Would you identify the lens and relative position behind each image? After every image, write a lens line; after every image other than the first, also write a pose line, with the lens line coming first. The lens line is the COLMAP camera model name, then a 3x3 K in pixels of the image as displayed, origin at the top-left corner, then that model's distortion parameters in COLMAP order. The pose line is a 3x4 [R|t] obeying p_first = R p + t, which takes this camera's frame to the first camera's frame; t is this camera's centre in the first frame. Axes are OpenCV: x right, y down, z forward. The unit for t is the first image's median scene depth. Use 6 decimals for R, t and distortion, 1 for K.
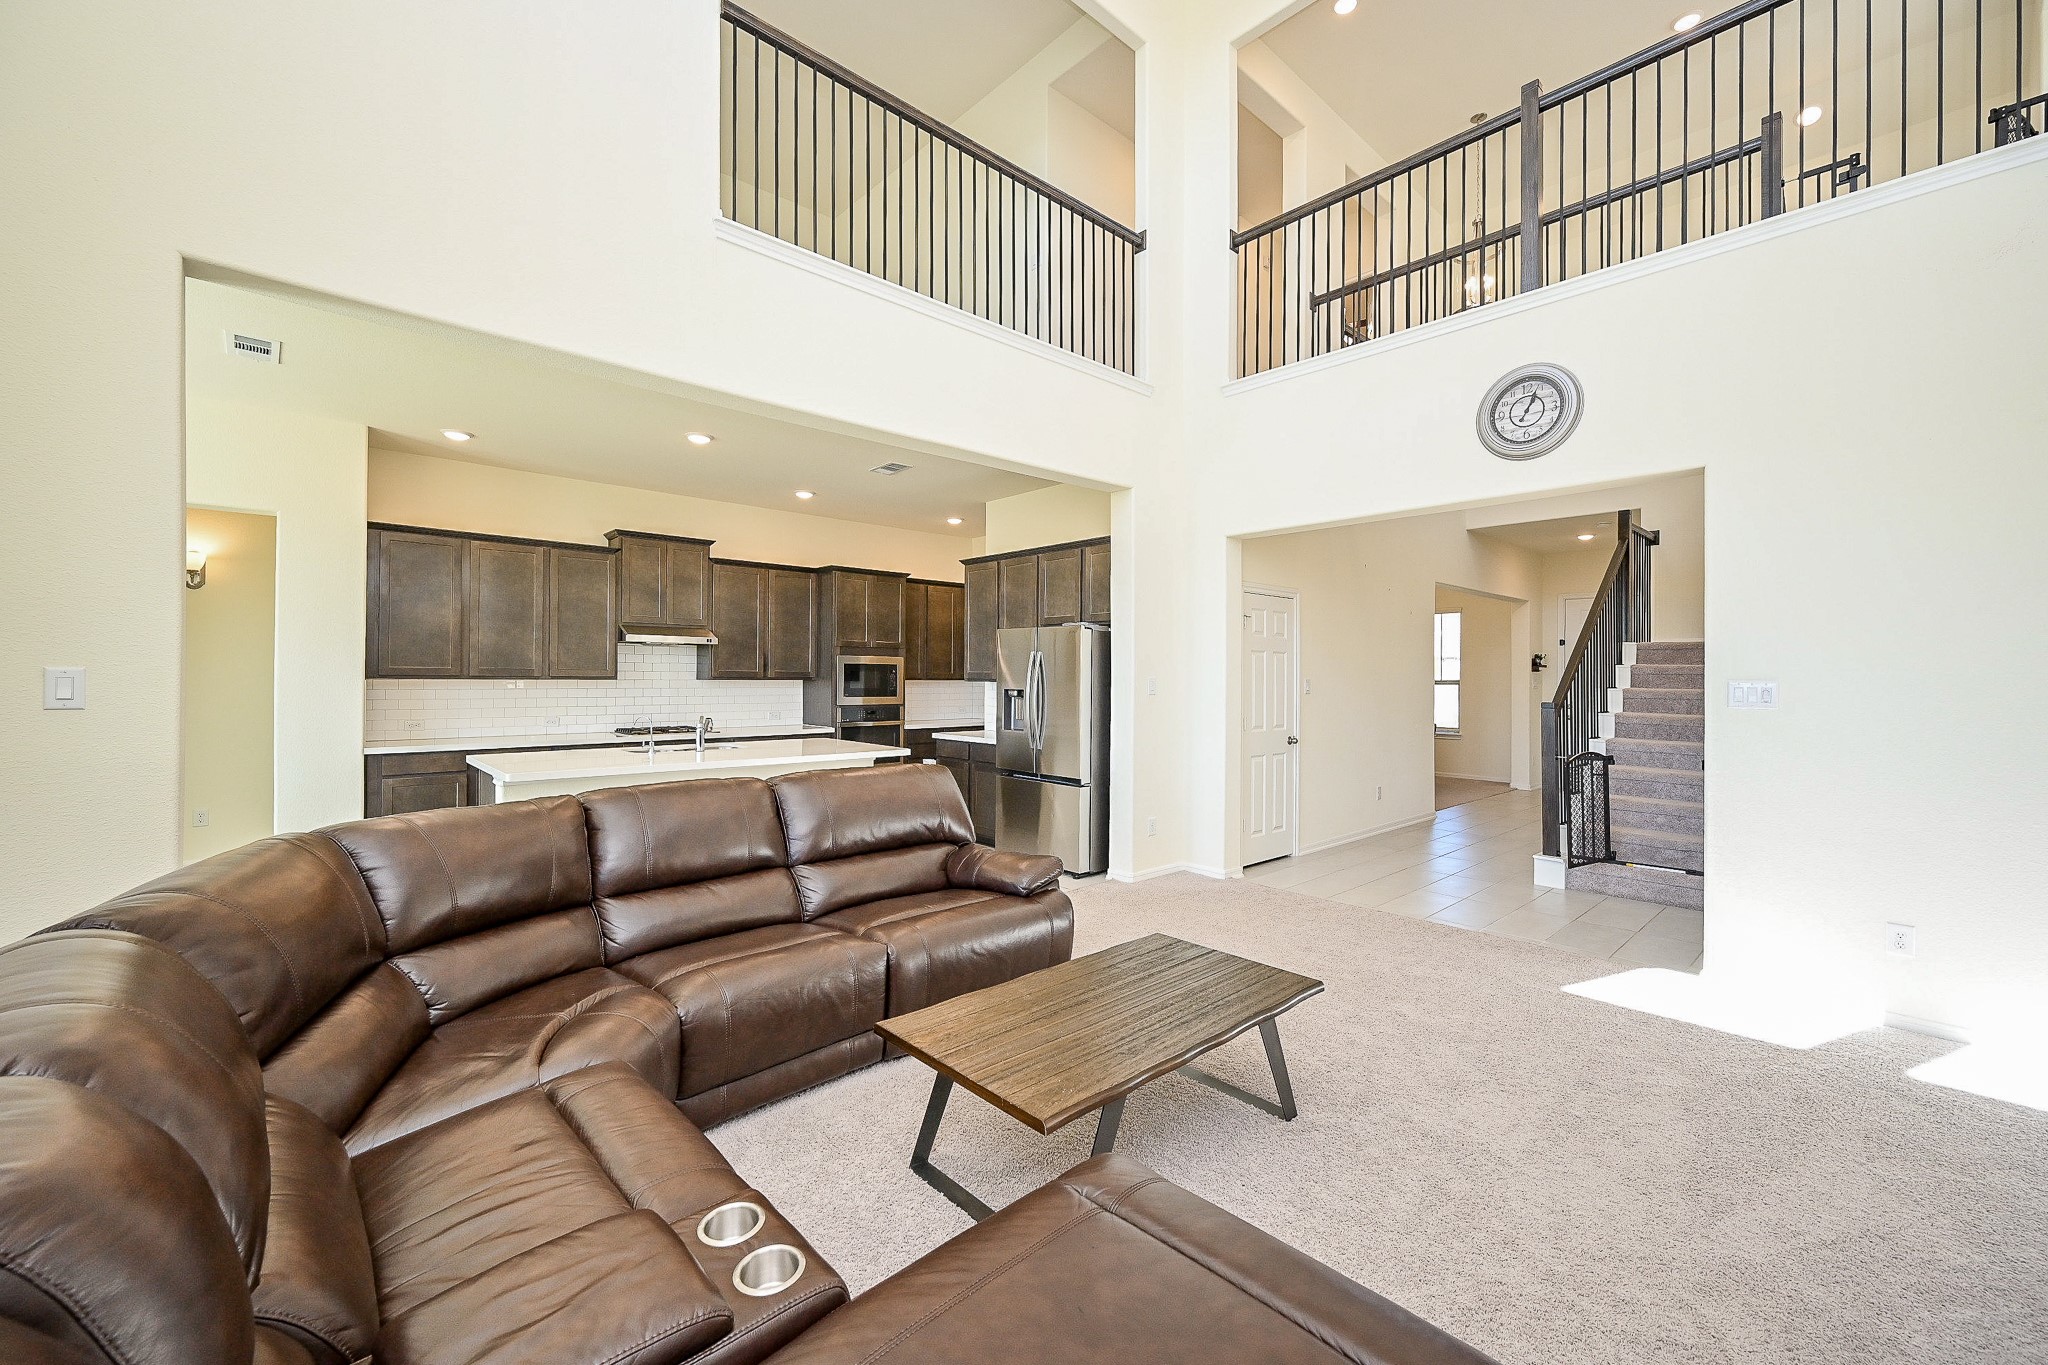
lens RADIAL K [[819.3, 0, 1030.7], [0, 819.3, 682.0], [0, 0, 1]] dist [0.000320, -0.000299]
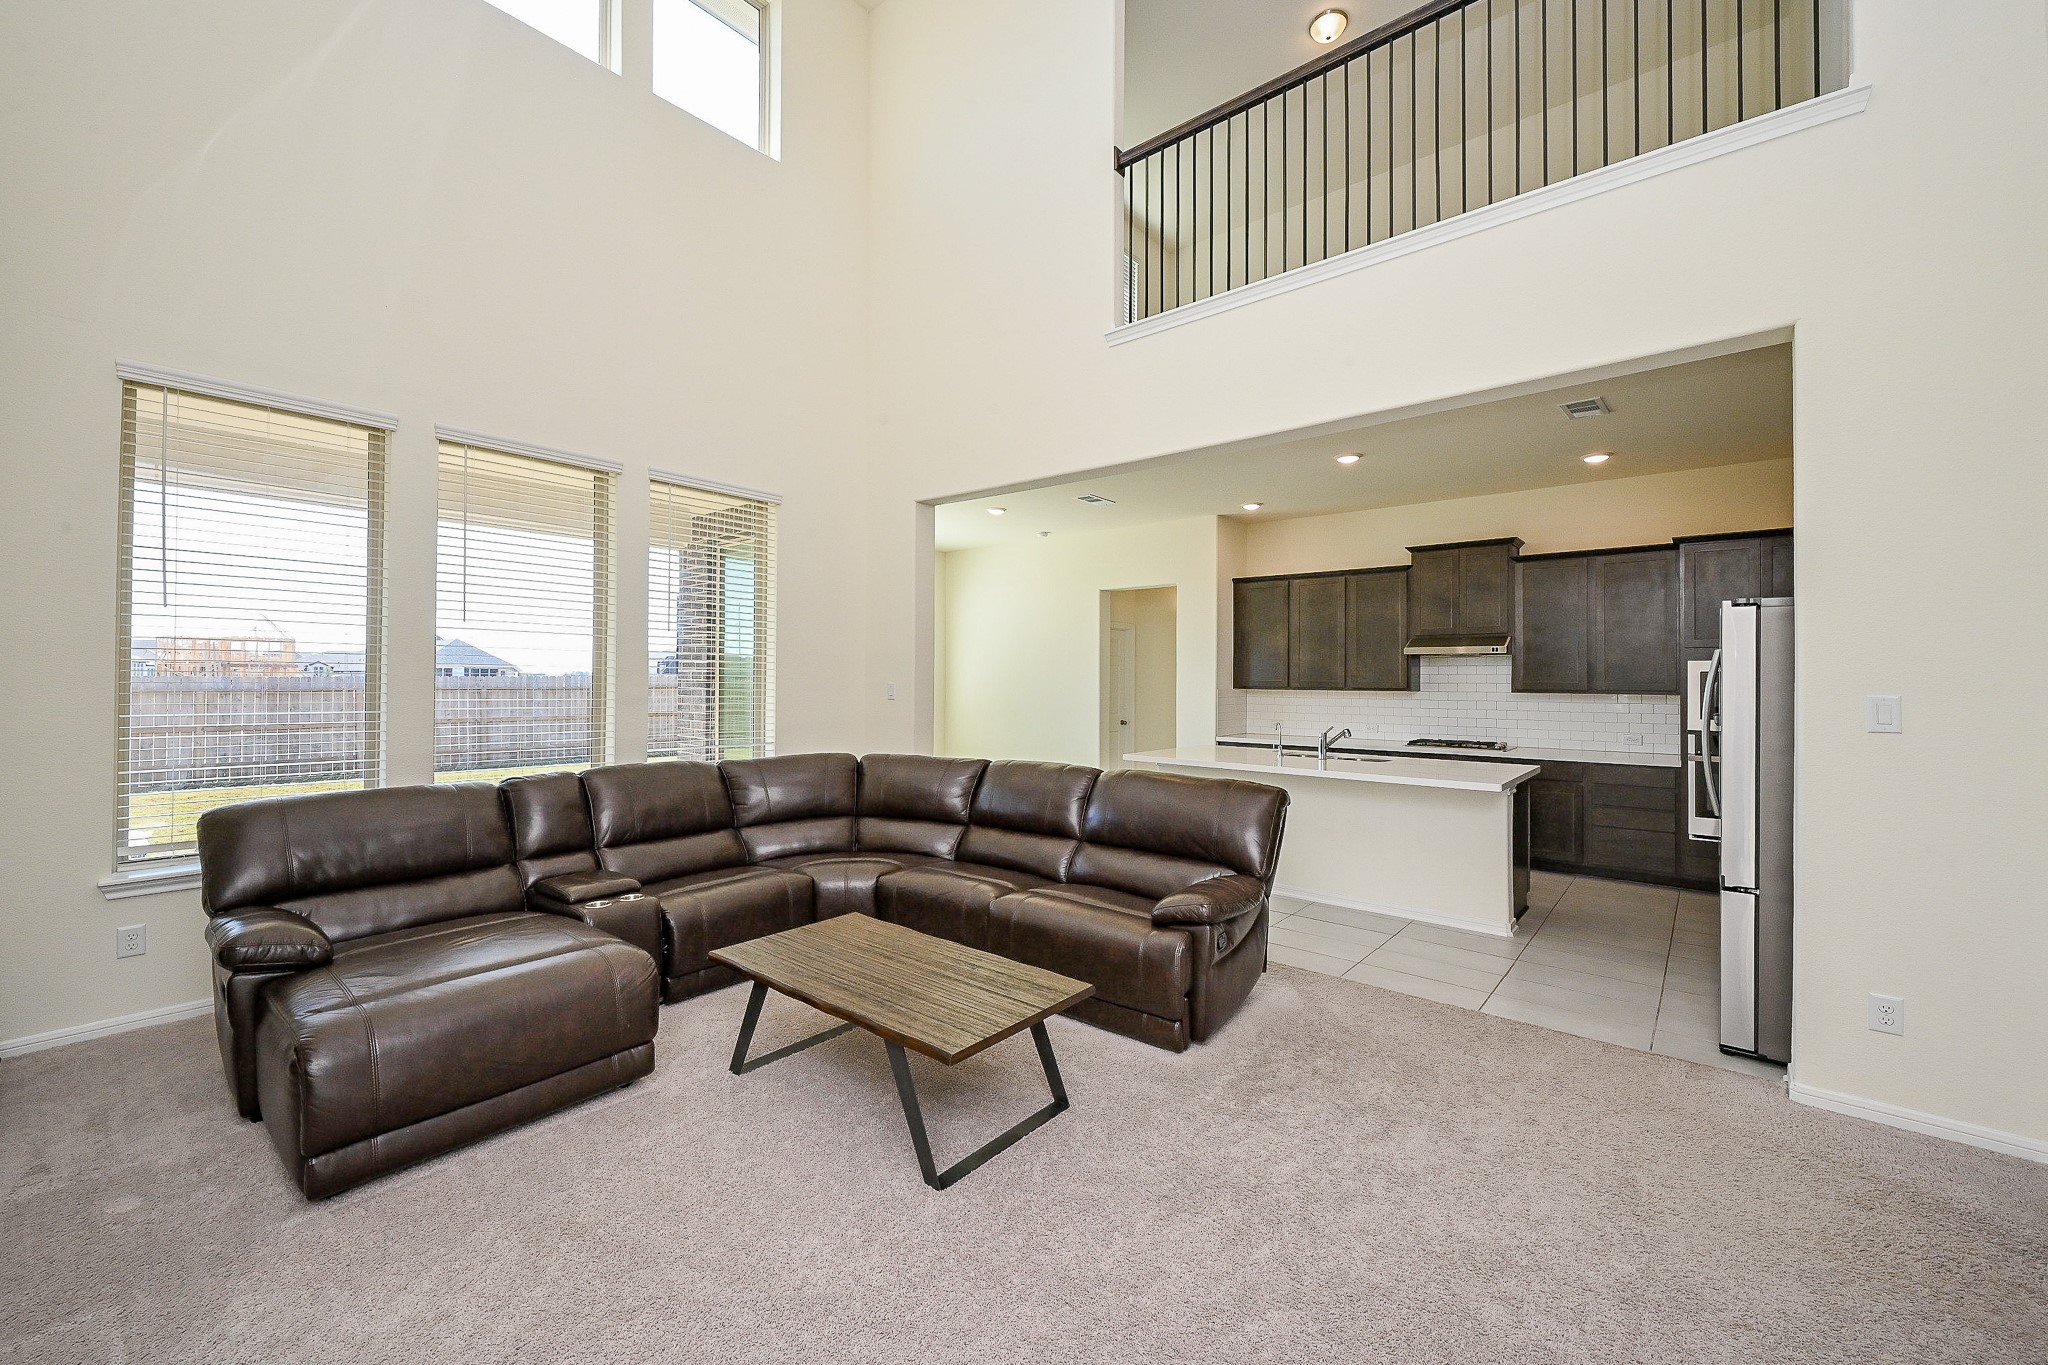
lens RADIAL K [[819.3, 0, 1015.9], [0, 819.3, 675.1], [0, 0, 1]] dist [0.000320, -0.000299]
pose [[0.111986, -0.011246, -0.993646, 0.506376], [-0.012591, 0.999840, -0.012736, -0.004361], [0.993630, 0.013937, 0.111827, 0.411463]]
